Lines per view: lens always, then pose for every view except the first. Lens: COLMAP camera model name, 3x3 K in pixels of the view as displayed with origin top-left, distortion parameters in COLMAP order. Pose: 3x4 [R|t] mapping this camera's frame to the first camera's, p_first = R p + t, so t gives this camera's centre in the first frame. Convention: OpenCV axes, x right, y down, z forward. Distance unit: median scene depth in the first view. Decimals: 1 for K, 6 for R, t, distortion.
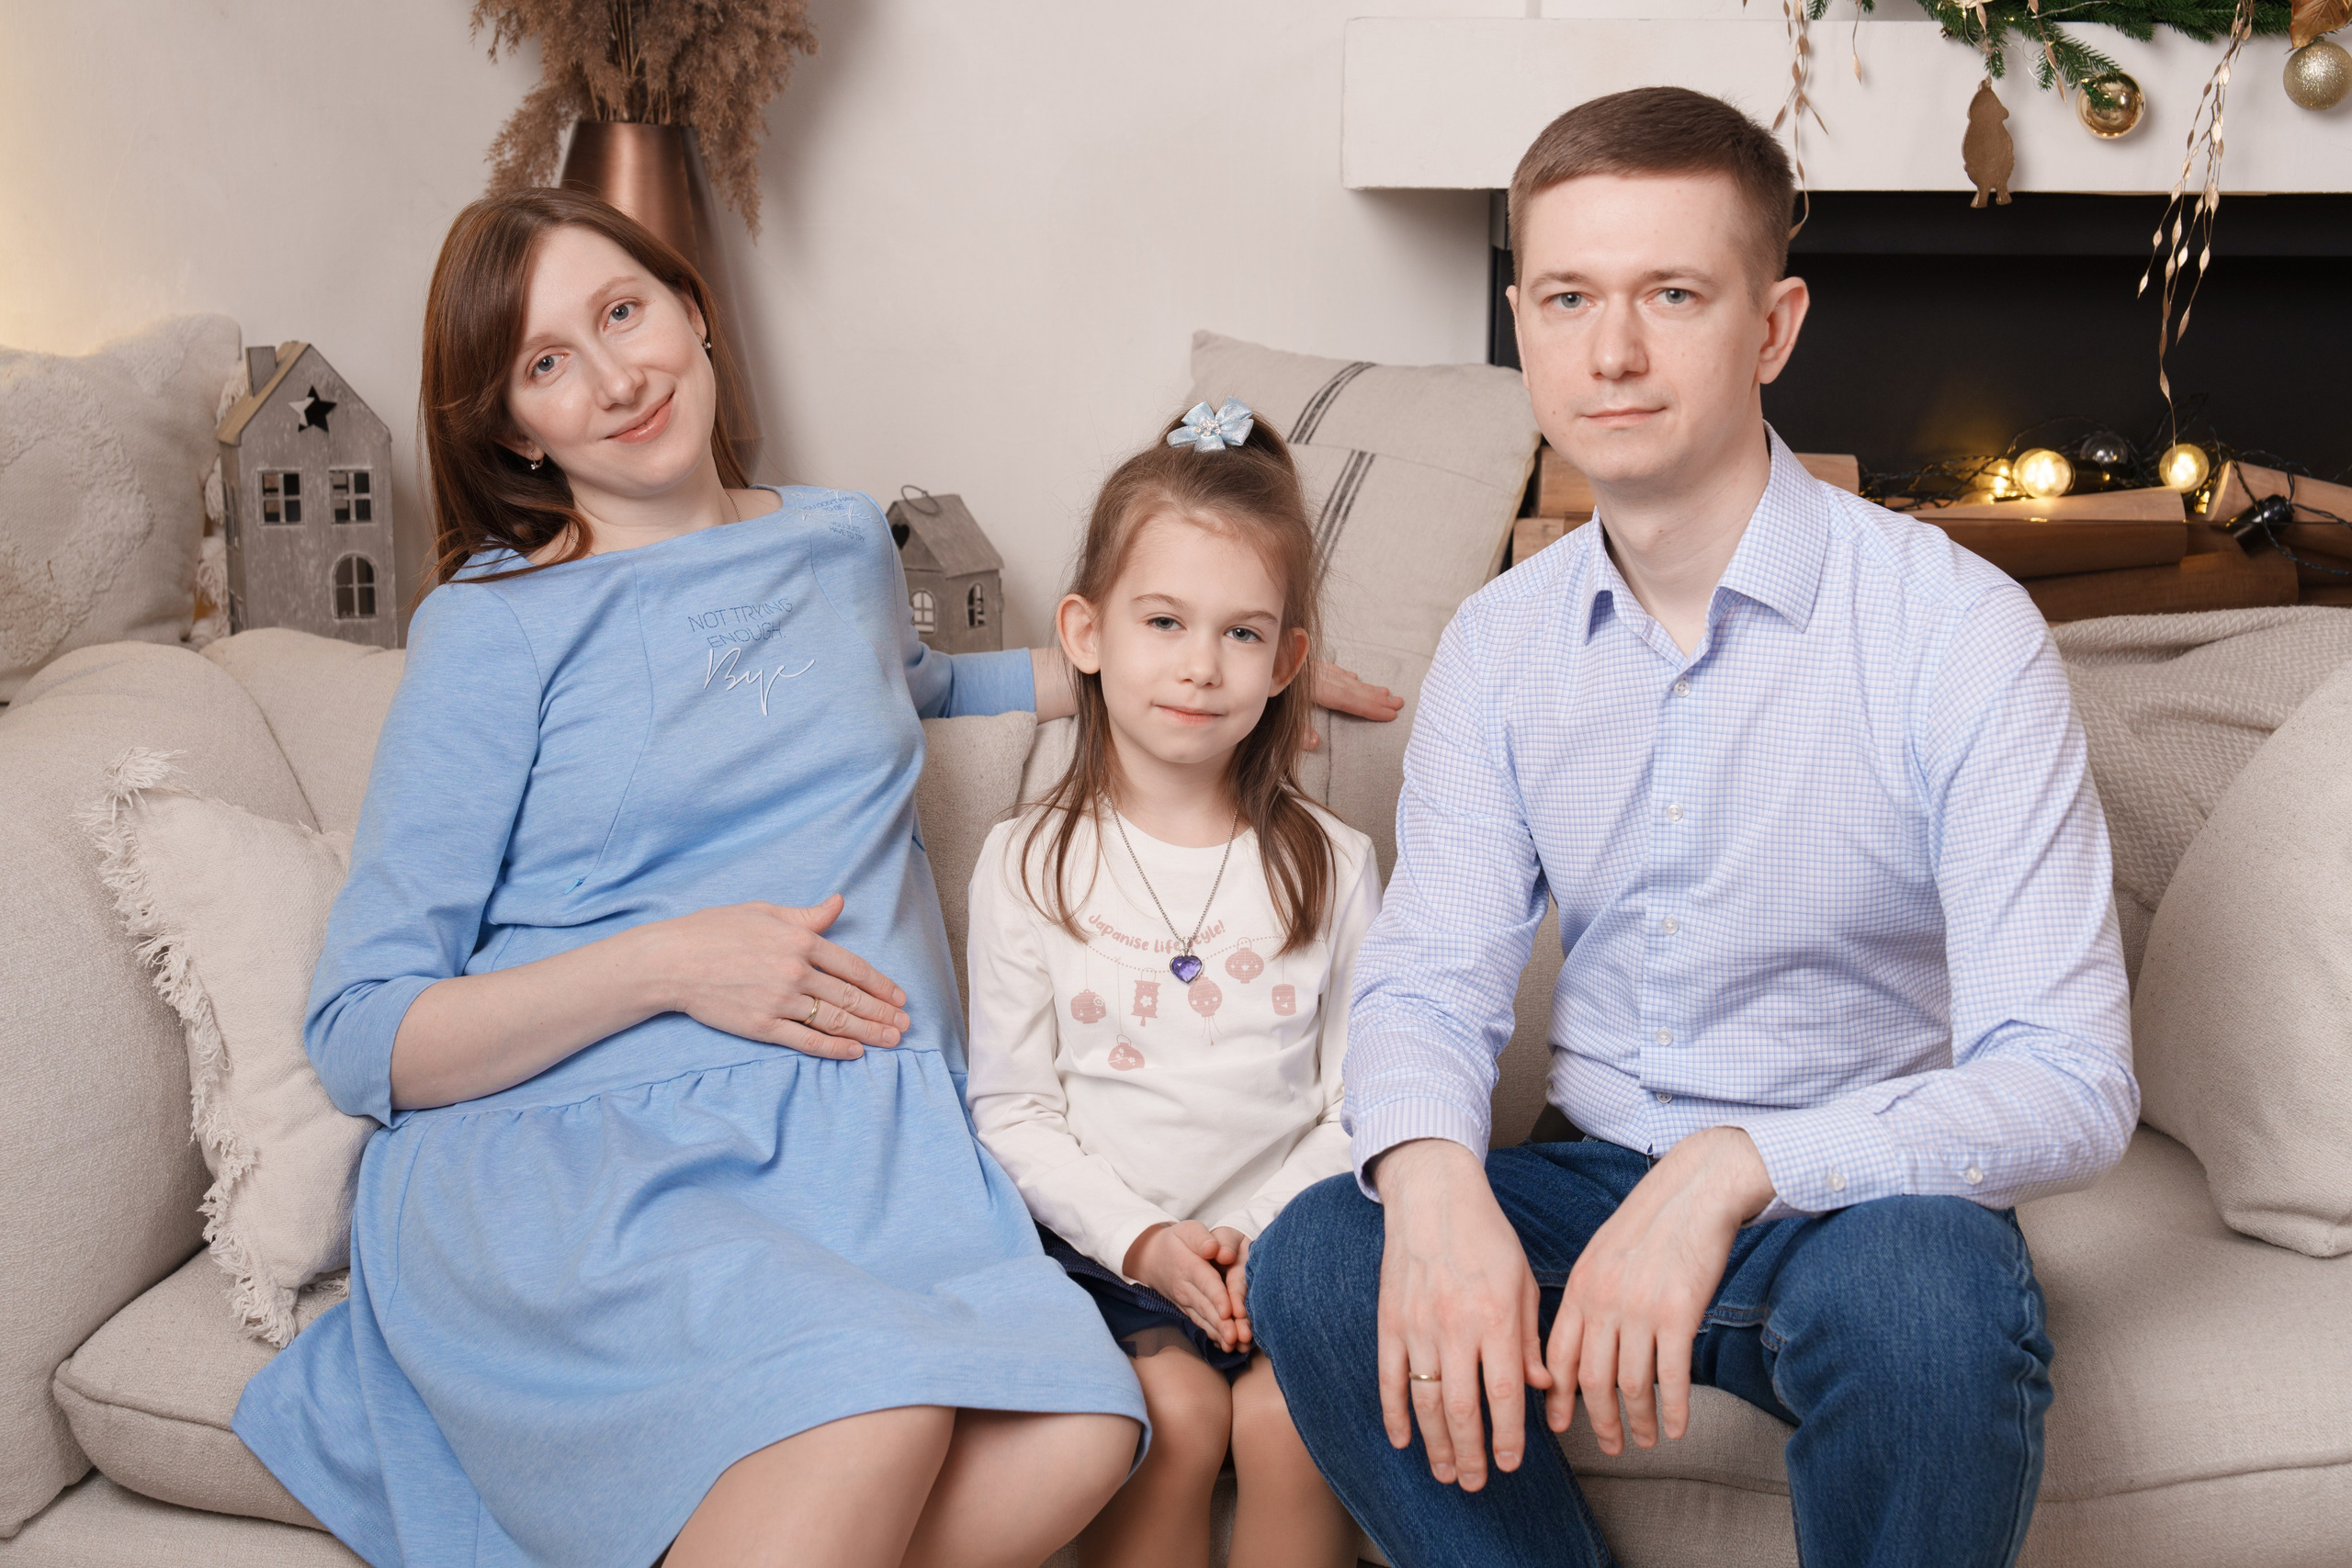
lens RADIAL K [[3162.1, 0, 1176.0], [0, 3162.1, 784.0], [0, 0, 1]] dist [0.310645, -1.032434]
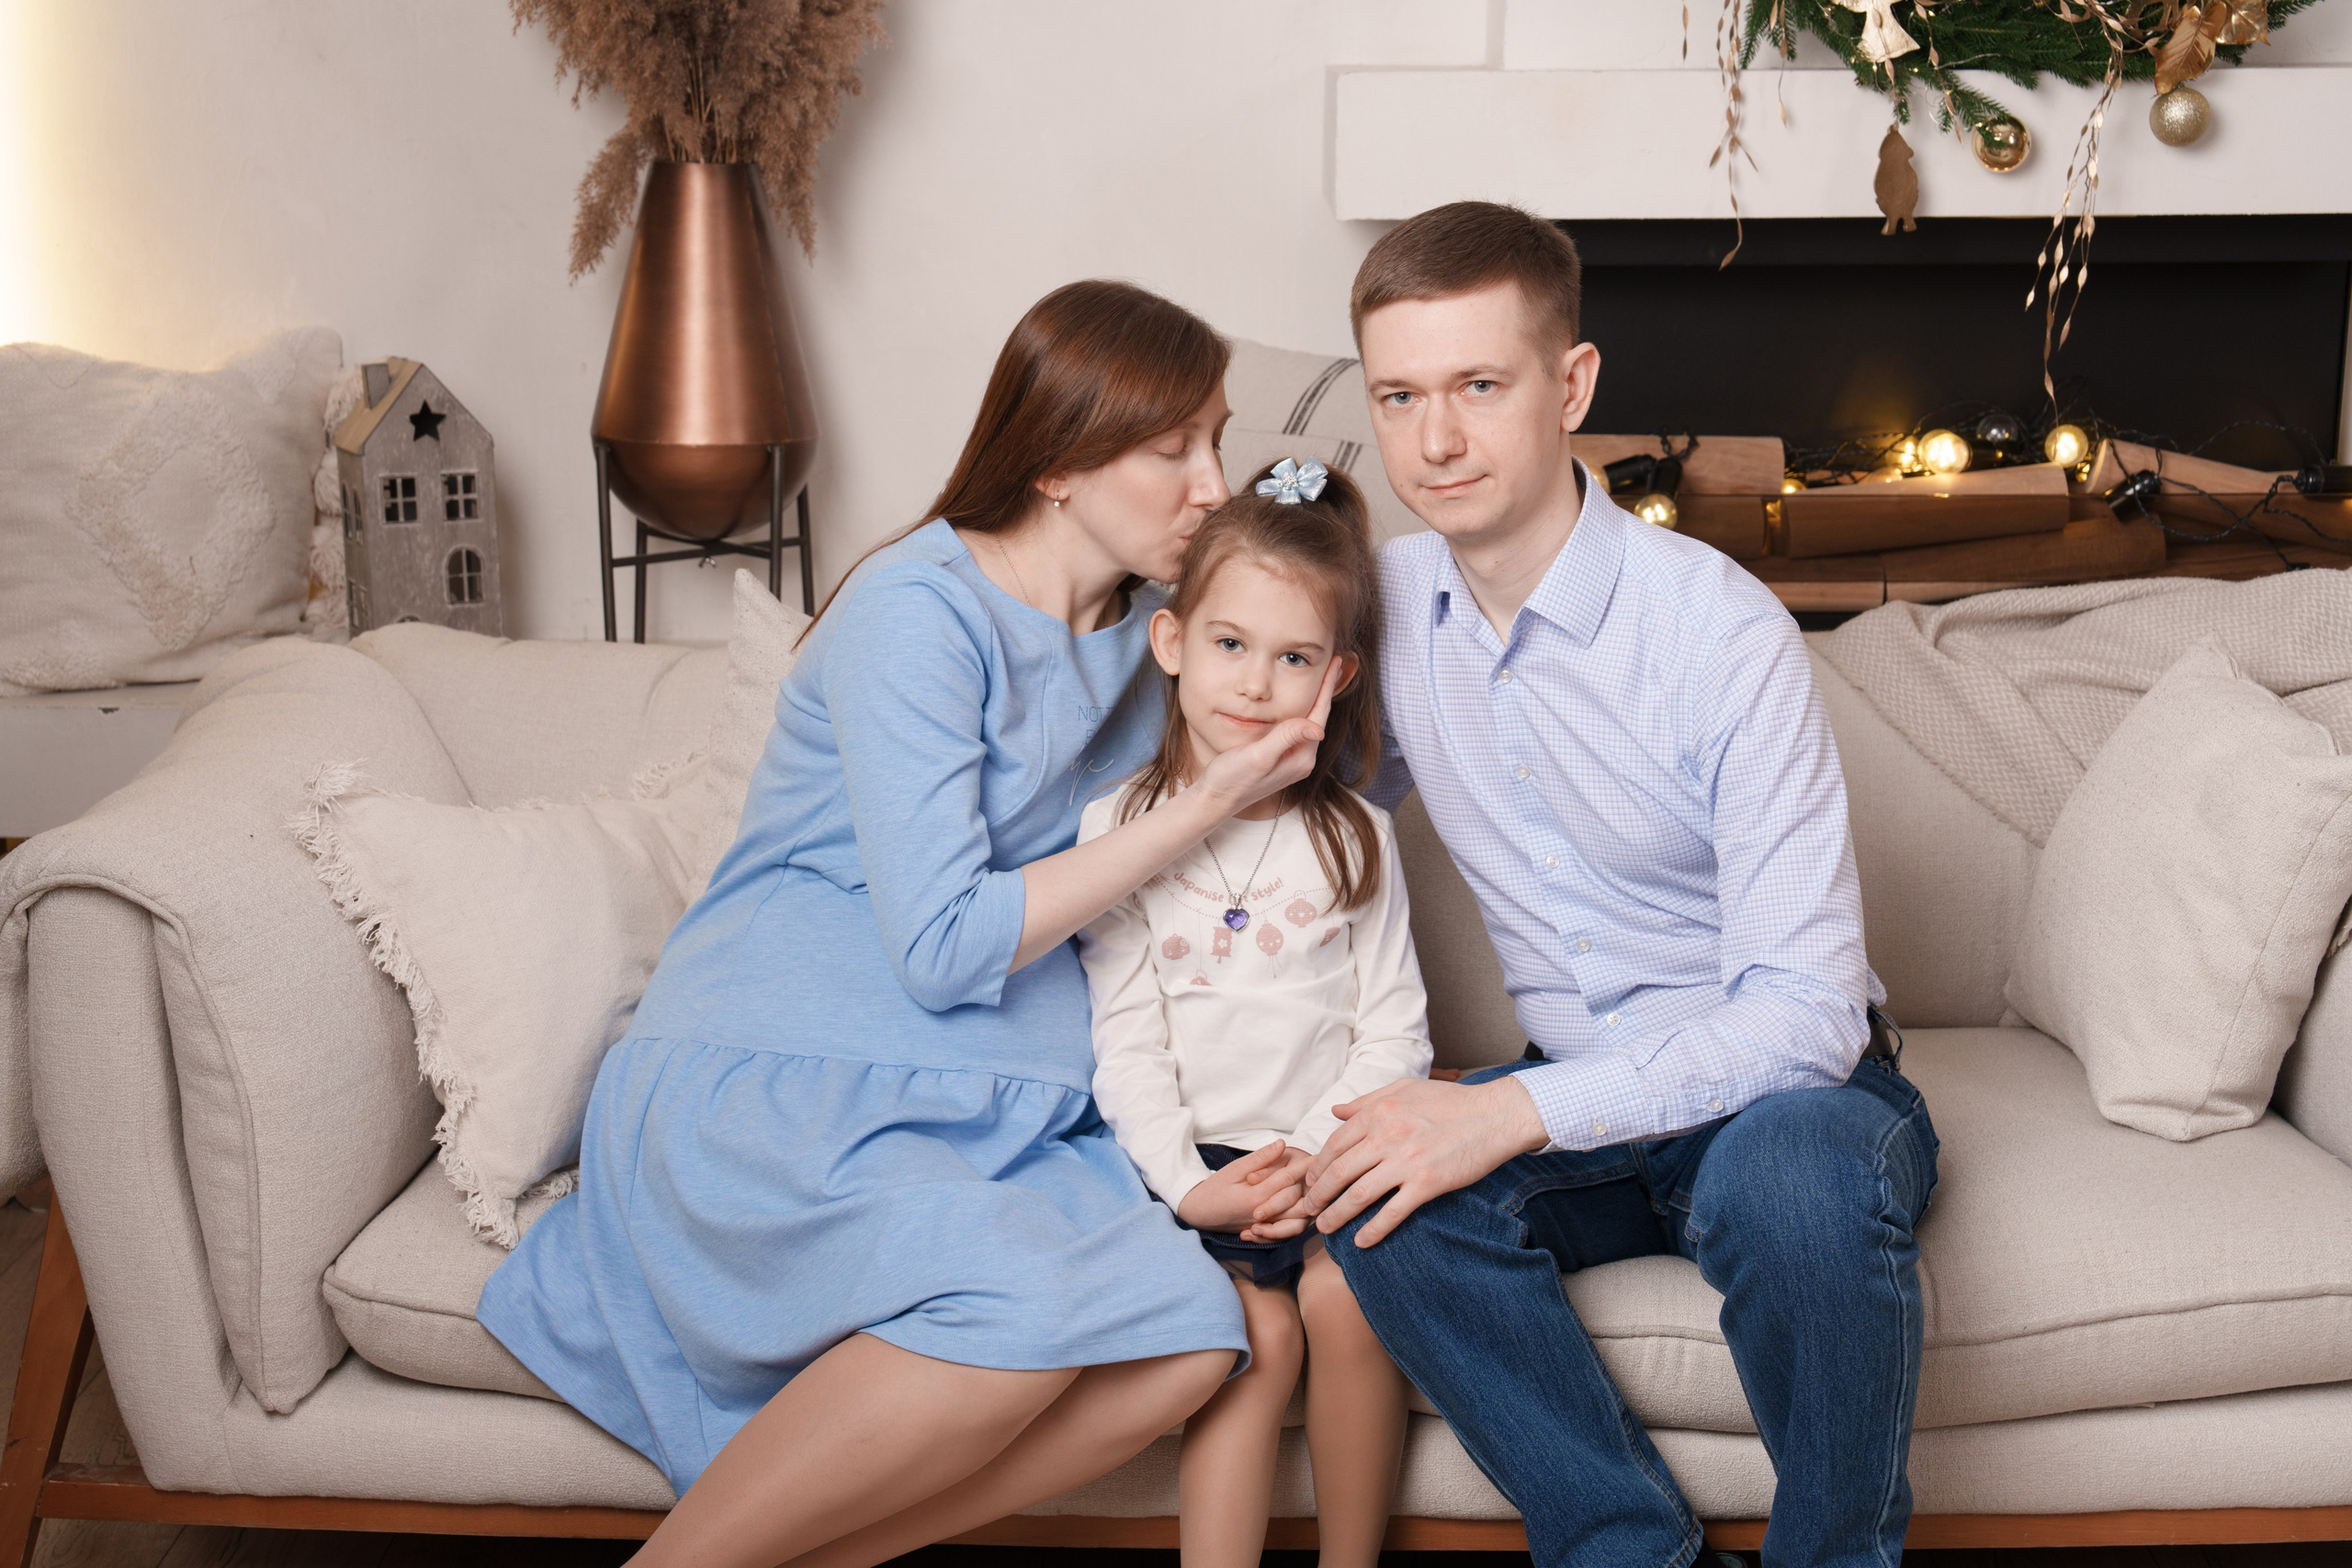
lens RADIAL K [[3097.5, 0, 1176.0], [0, 3097.5, 784.0], [0, 0, 1]] dist [0.355006, -1.302337]
pose [[0.999501, -0.019231, 0.025072, -0.035708], [0.018223, 0.999040, 0.039825, -0.029036], [-0.025814, -0.039348, 0.998892, -0.123002]]
